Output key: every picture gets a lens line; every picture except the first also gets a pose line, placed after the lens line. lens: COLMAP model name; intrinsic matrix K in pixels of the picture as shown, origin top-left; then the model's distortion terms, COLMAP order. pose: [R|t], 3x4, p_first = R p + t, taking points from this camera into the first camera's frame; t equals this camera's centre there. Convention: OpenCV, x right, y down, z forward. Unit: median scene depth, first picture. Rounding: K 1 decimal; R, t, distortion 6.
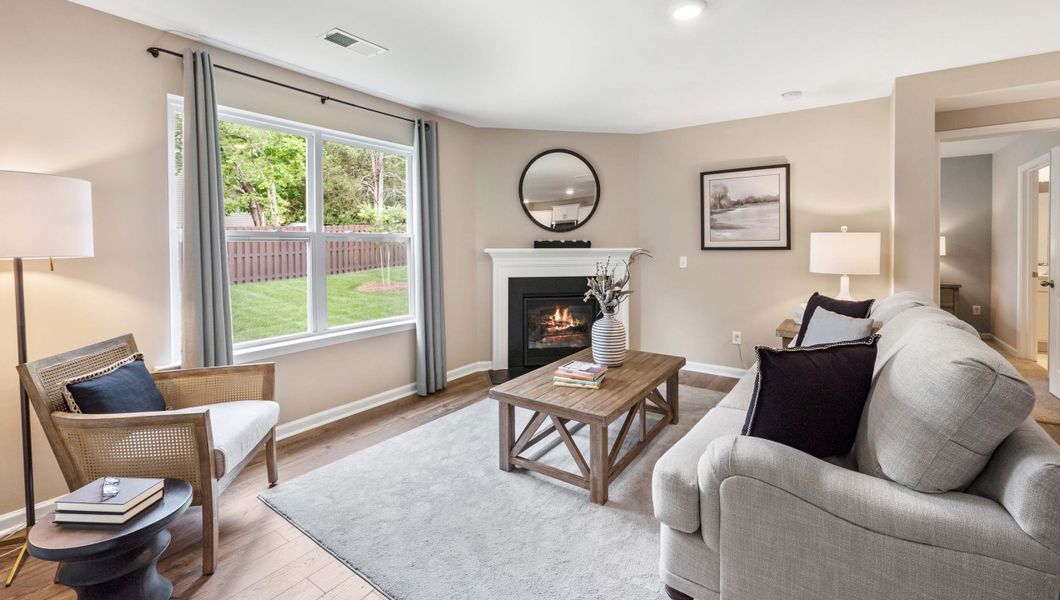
lens RADIAL K [[455.5, 0, 496.0], [0, 455.5, 250.1], [0, 0, 1]] dist [0.006774, -0.000699]
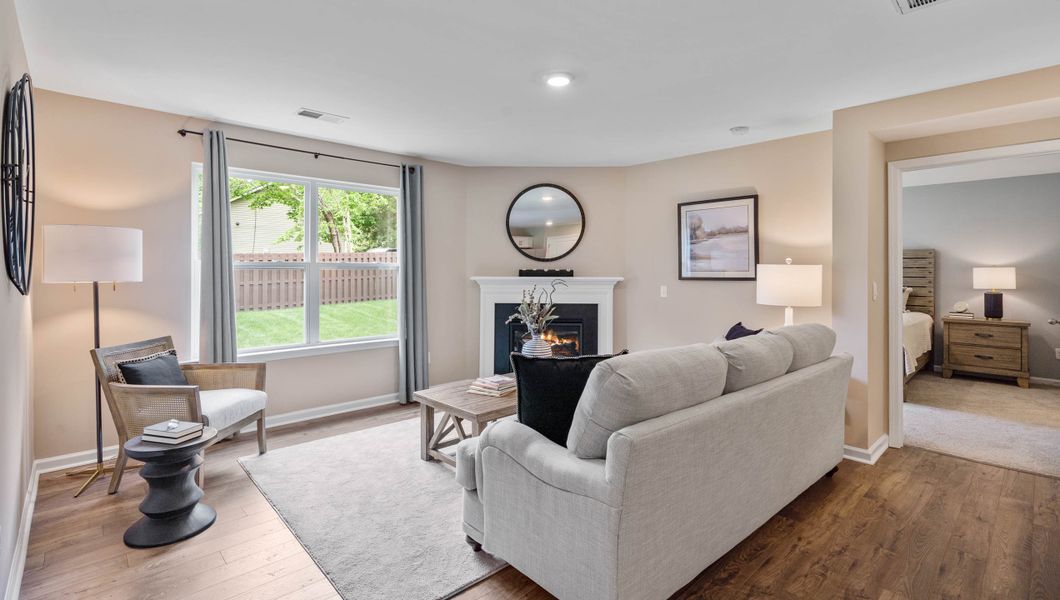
lens RADIAL K [[485.8, 0, 489.6], [0, 485.8, 267.2], [0, 0, 1]] dist [-0.000412, 0.001381]
pose [[0.977937, 0.007110, -0.208780, 0.321308], [-0.011081, 0.999779, -0.017860, -0.005968], [0.208607, 0.019780, 0.977799, -0.166875]]
